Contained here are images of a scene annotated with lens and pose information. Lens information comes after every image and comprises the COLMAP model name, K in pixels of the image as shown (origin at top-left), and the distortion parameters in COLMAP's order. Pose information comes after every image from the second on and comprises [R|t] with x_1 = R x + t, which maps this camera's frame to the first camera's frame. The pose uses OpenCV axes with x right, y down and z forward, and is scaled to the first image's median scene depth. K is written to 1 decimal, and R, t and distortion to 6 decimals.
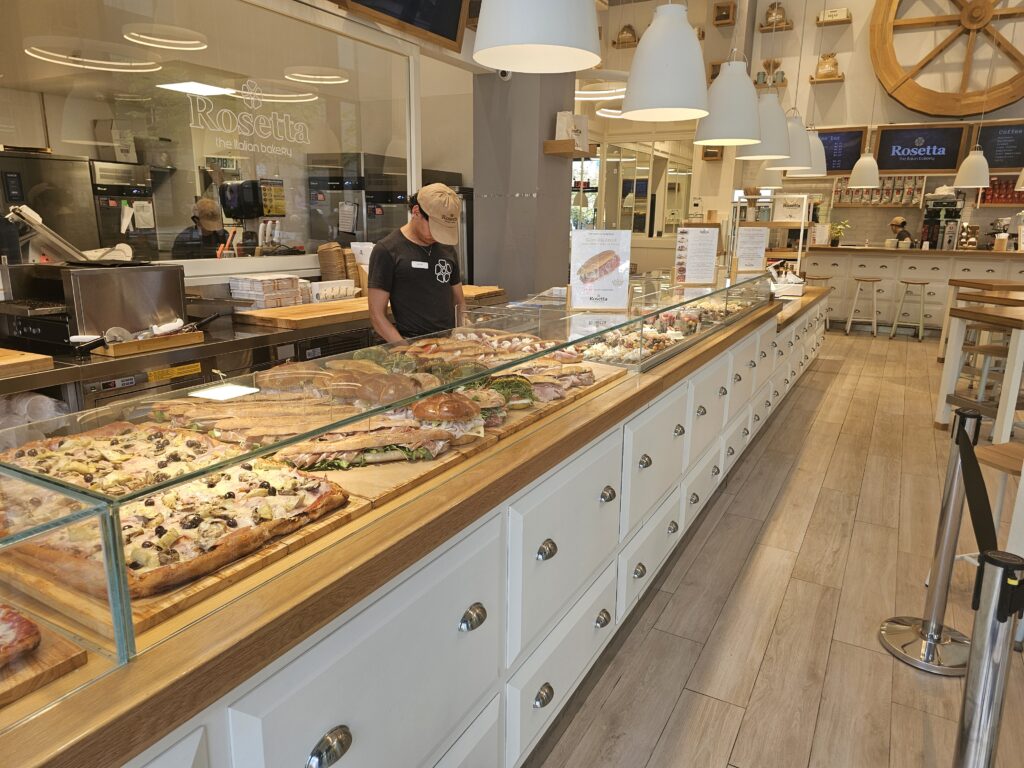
lens RADIAL K [[686.2, 0, 510.8], [0, 686.2, 383.1], [0, 0, 1]] dist [0.058492, -0.046472]
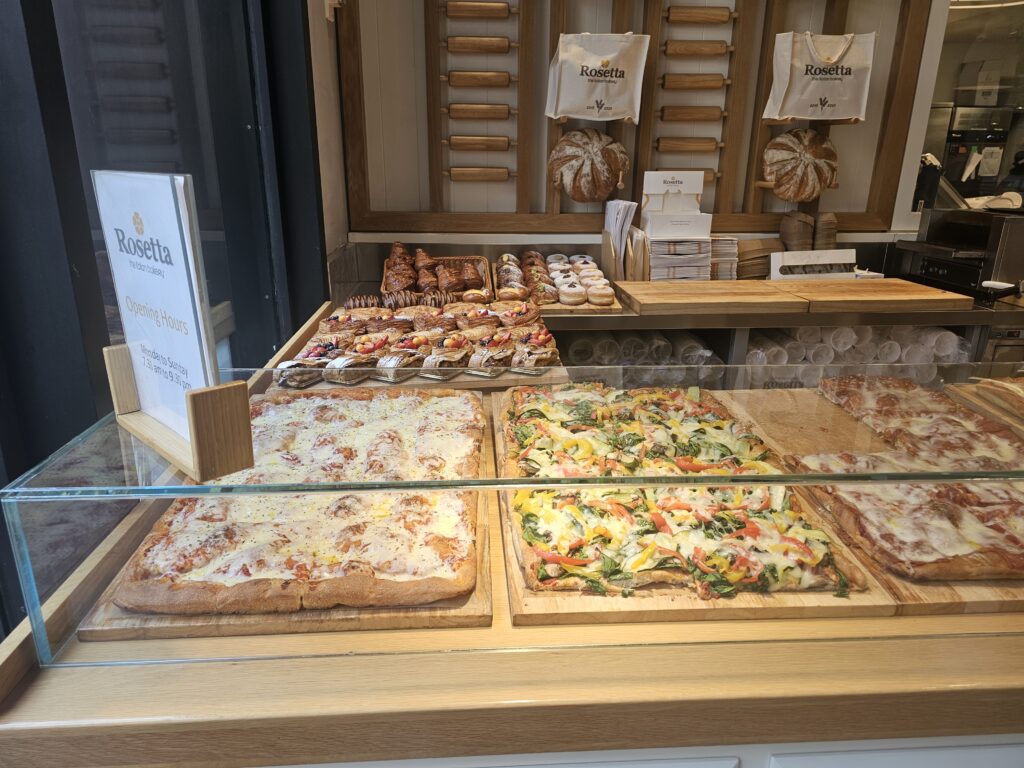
lens RADIAL K [[686.2, 0, 513.2], [0, 686.2, 382.6], [0, 0, 1]] dist [0.058492, -0.046472]
pose [[0.541640, 0.253029, -0.801625, -0.031698], [-0.197285, 0.965251, 0.171376, 0.008941], [0.817132, 0.065325, 0.572737, -0.036564]]
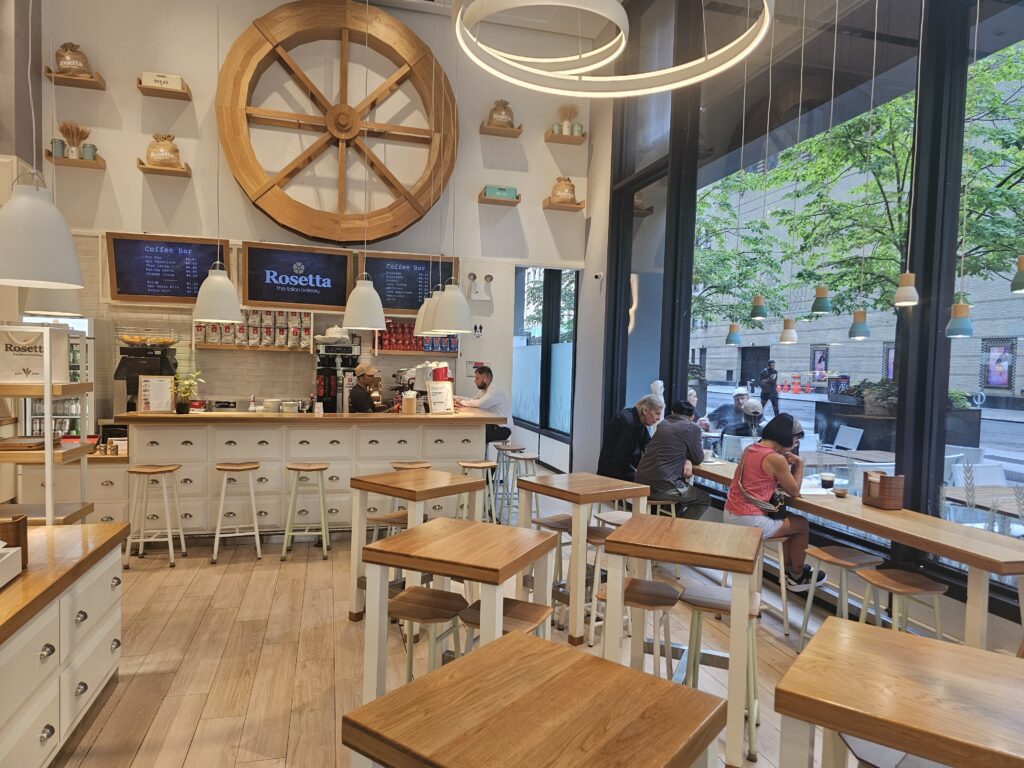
lens RADIAL K [[686.2, 0, 520.1], [0, 686.2, 394.3], [0, 0, 1]] dist [0.058492, -0.046472]
pose [[0.709523, -0.025408, 0.704224, 0.234366], [0.149687, 0.981978, -0.115384, -0.093020], [-0.688600, 0.187280, 0.700540, 0.349599]]
